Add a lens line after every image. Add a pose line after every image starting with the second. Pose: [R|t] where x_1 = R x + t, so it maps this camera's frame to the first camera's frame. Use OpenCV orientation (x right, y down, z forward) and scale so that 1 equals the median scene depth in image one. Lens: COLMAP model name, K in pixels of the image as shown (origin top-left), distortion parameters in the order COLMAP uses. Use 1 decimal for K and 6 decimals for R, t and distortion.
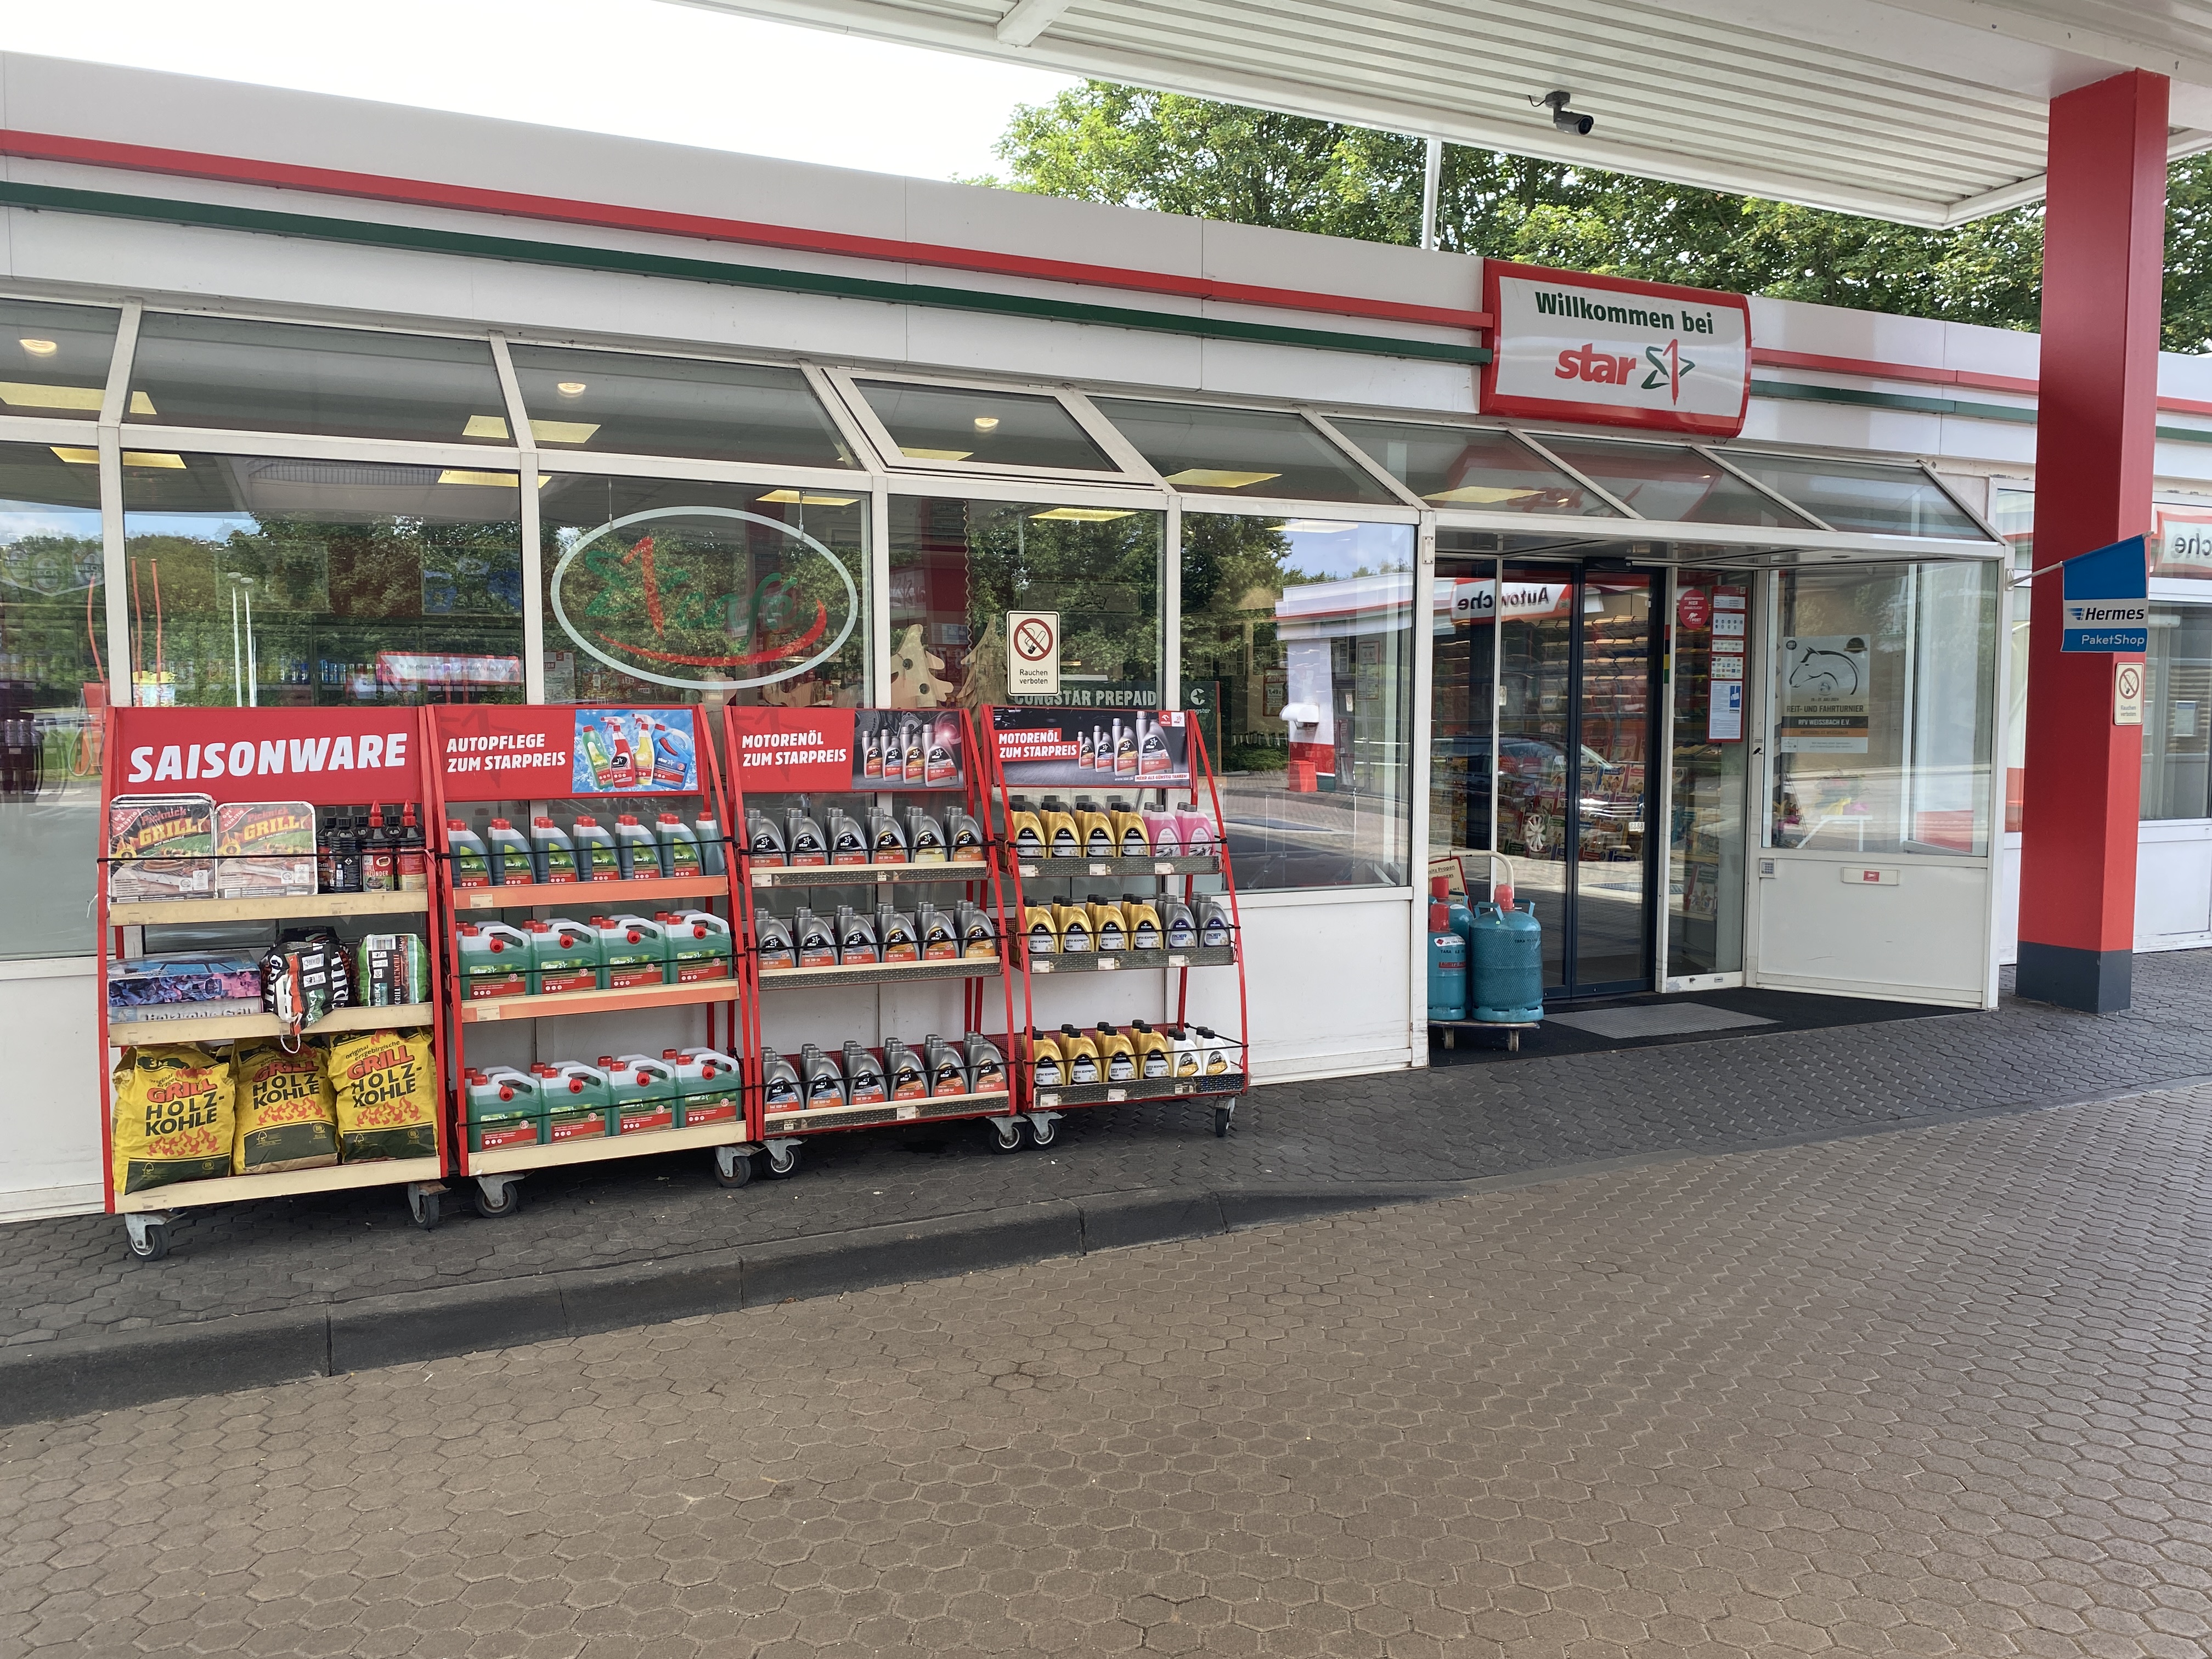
lens RADIAL K [[1655.9, 0, 1134.1], [0, 1655.9, 829.1], [0, 0, 1]] dist [0.093024, -0.193501]
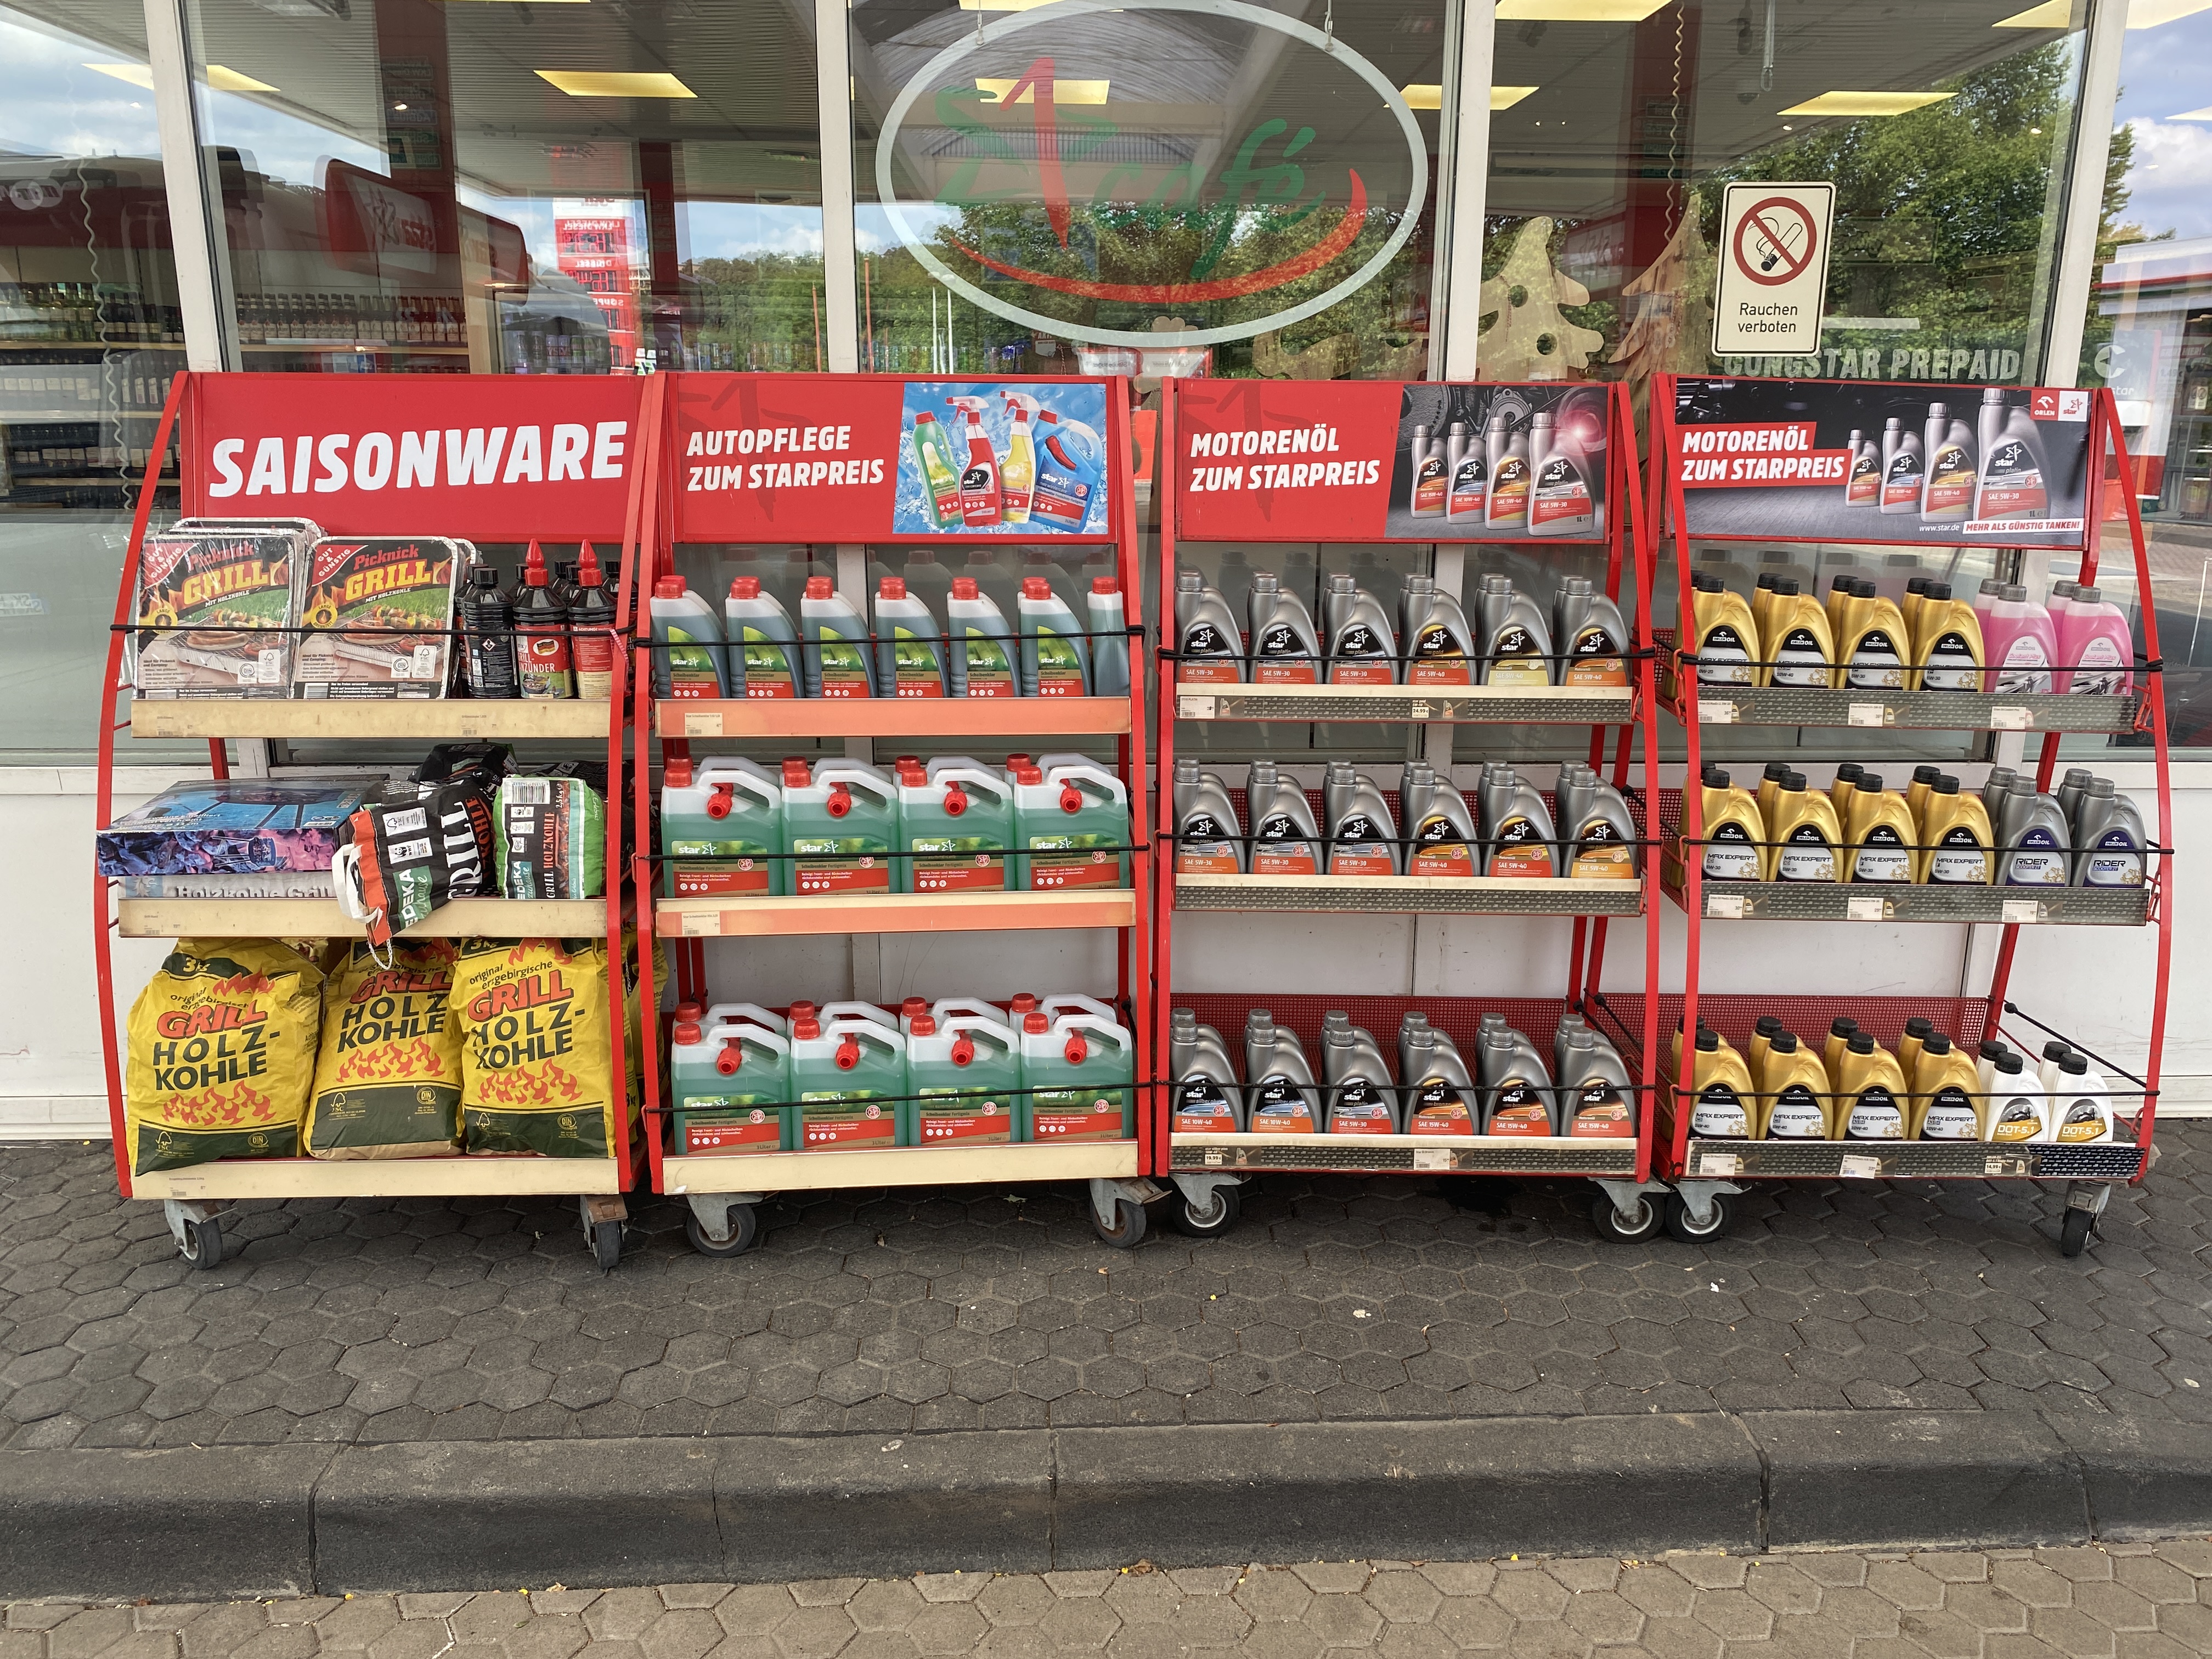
lens RADIAL K [[1655.9, 0, 1134.1], [0, 1655.9, 829.1], [0, 0, 1]] dist [0.093024, -0.193501]
pose [[0.919112, 0.100470, -0.380970, -0.032023], [-0.033694, 0.983442, 0.178066, -0.026110], [0.392552, -0.150827, 0.907278, 0.498710]]
